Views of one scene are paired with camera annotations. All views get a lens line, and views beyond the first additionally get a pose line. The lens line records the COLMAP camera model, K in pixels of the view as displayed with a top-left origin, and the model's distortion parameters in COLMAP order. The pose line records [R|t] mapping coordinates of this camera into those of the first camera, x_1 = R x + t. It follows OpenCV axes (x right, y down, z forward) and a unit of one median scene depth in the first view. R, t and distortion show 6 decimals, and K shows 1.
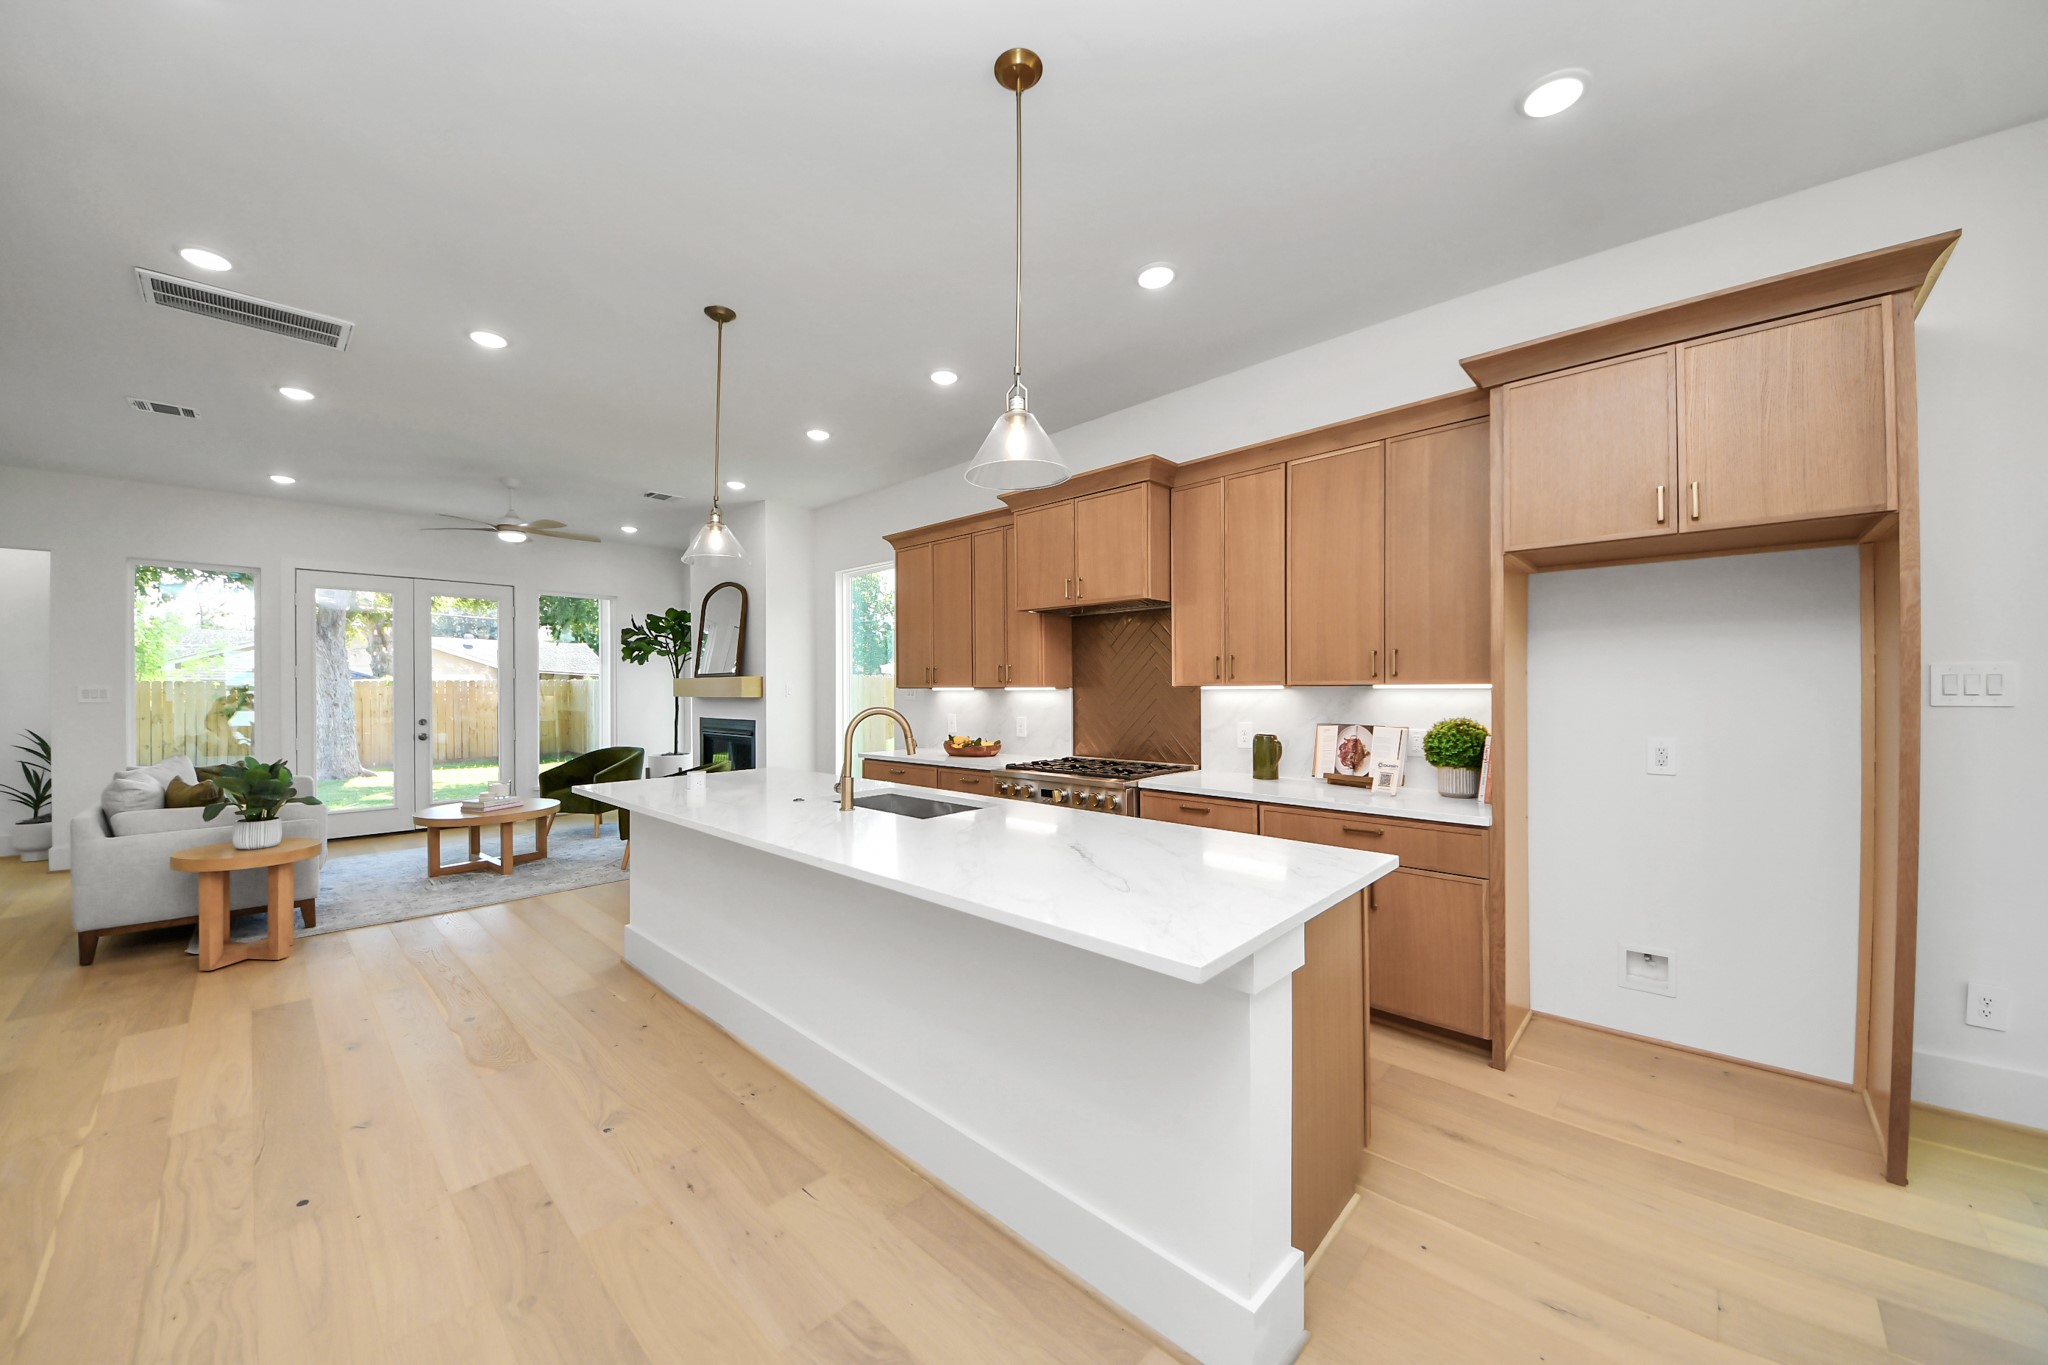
lens RADIAL K [[722.4, 0, 1032.0], [0, 722.4, 687.2], [0, 0, 1]] dist [0.027967, -0.015958]
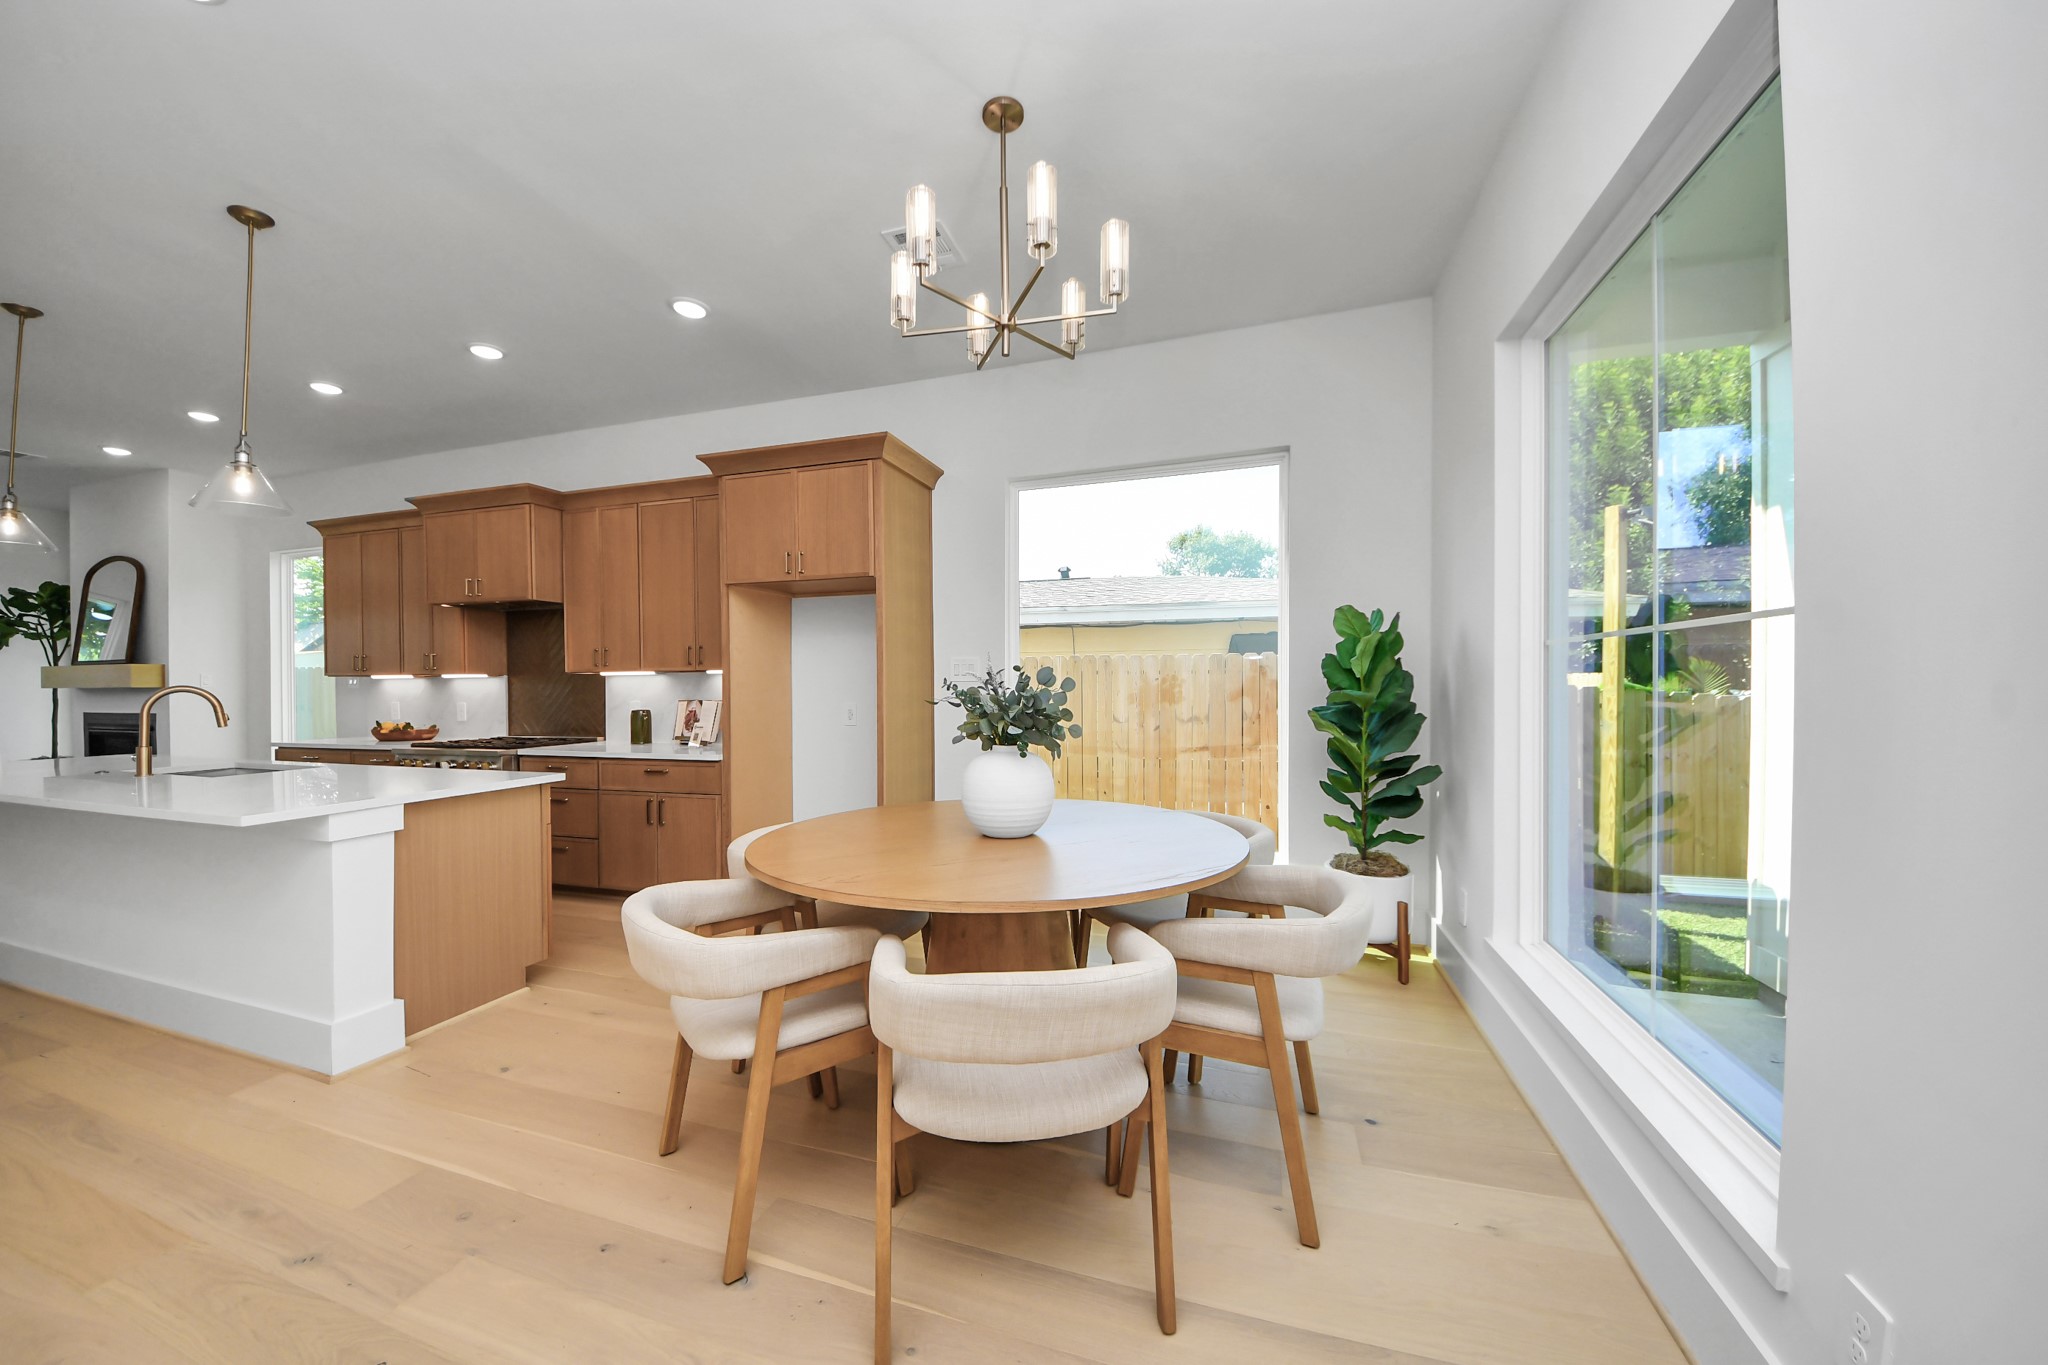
lens RADIAL K [[722.4, 0, 1032.0], [0, 722.4, 687.2], [0, 0, 1]] dist [0.027967, -0.015958]
pose [[0.909827, -0.003094, 0.414975, 0.328497], [0.001719, 0.999992, 0.003687, 0.017285], [-0.414983, -0.002642, 0.909825, -0.372284]]
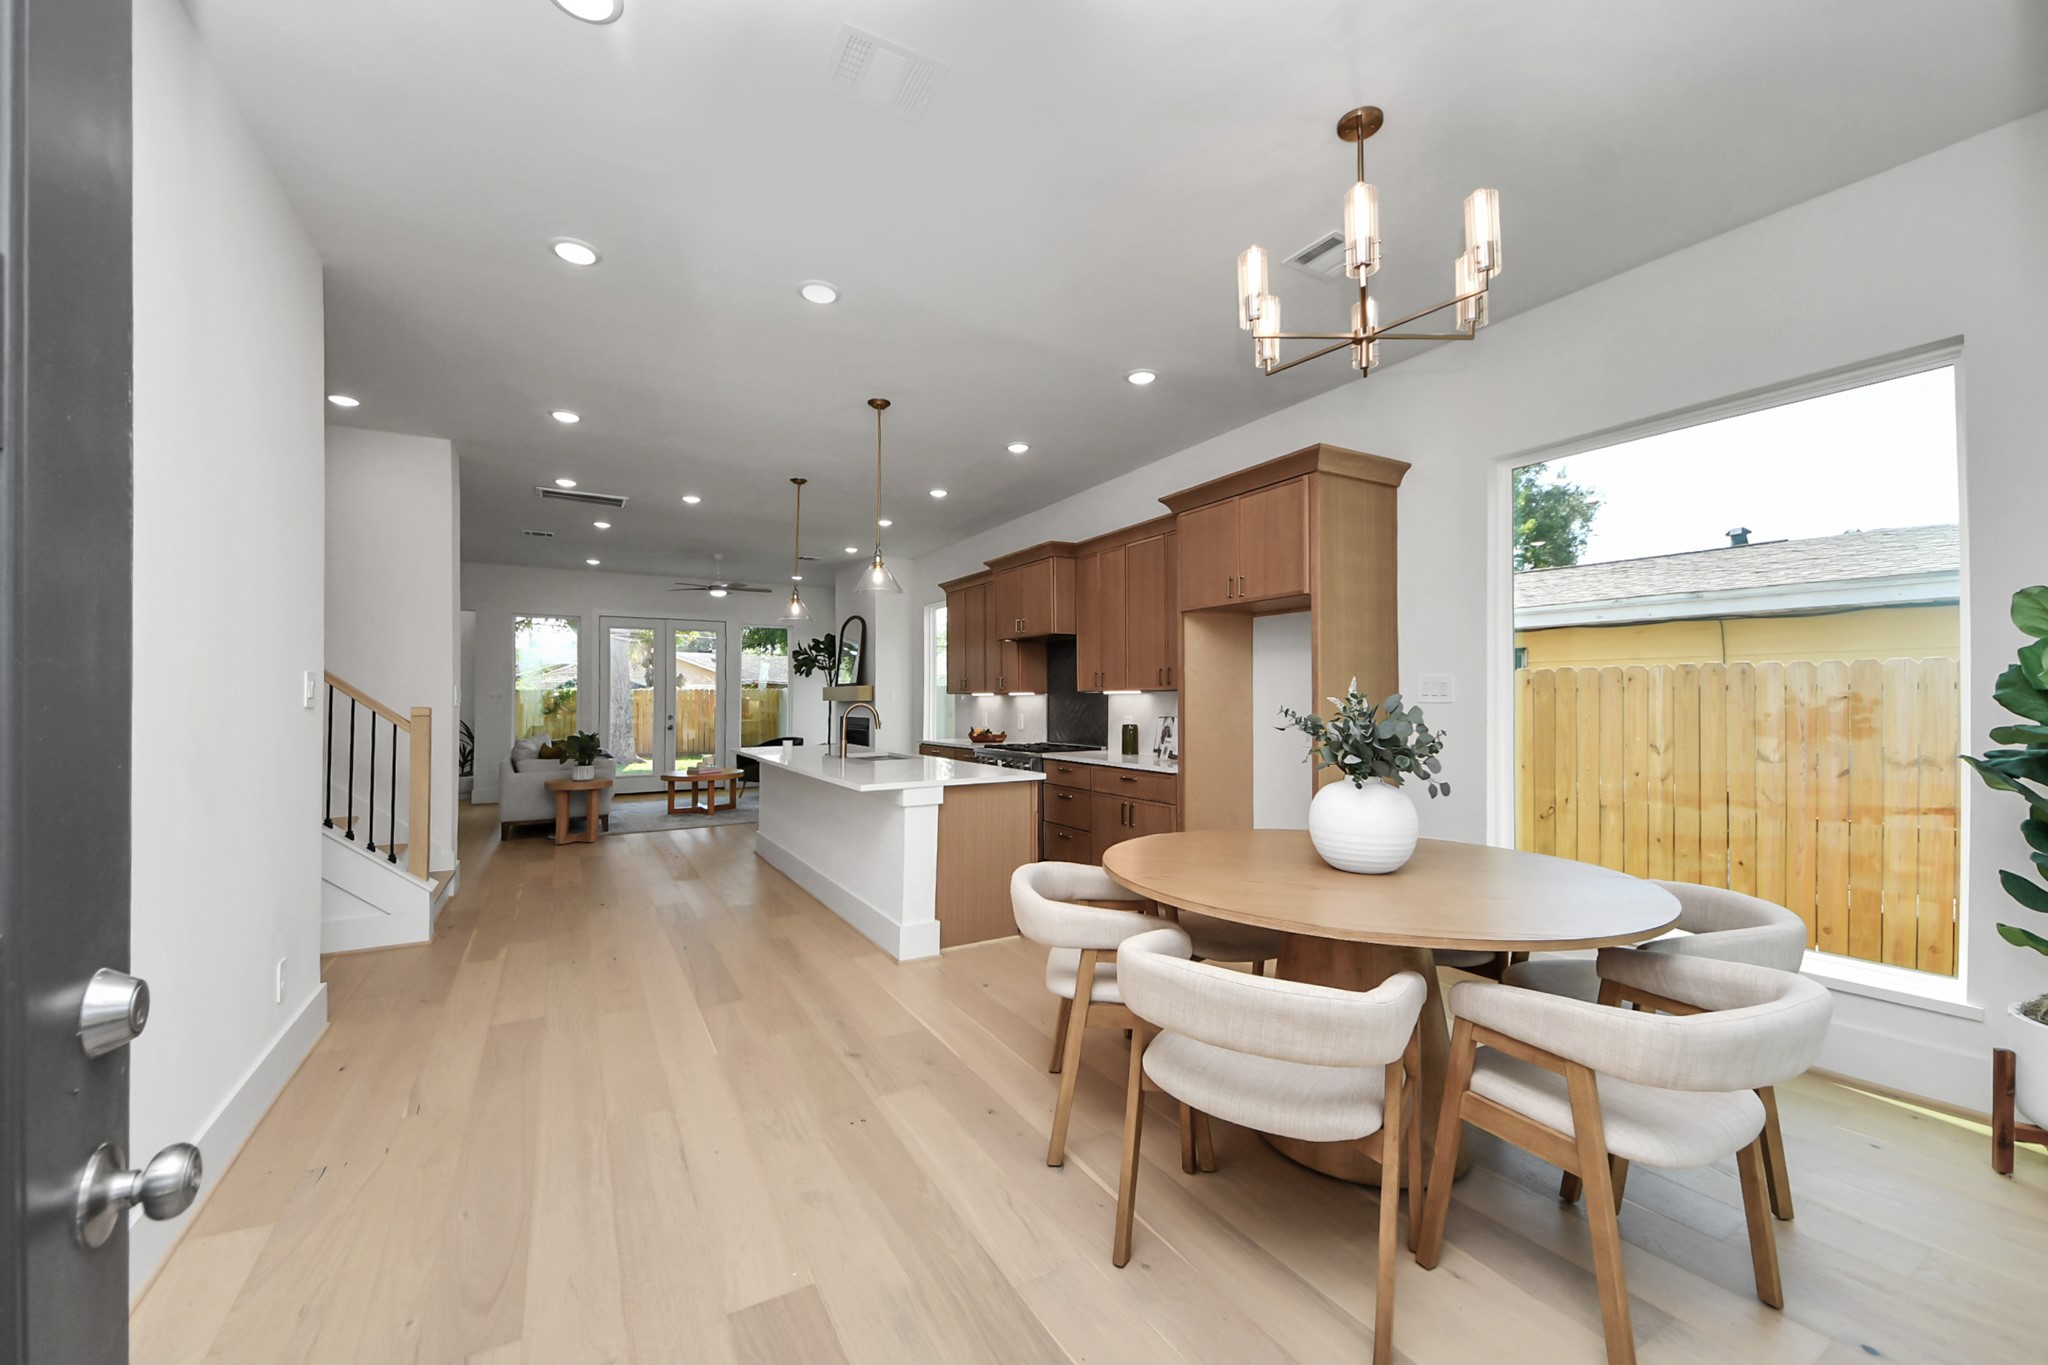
lens RADIAL K [[785.6, 0, 1024.0], [0, 785.6, 682.5], [0, 0, 1]] dist [0.001186, -0.000122]
pose [[0.958784, -0.001766, -0.284130, 0.446529], [-0.004134, 0.999788, -0.020165, 0.011012], [0.284106, 0.020508, 0.958574, -0.464919]]
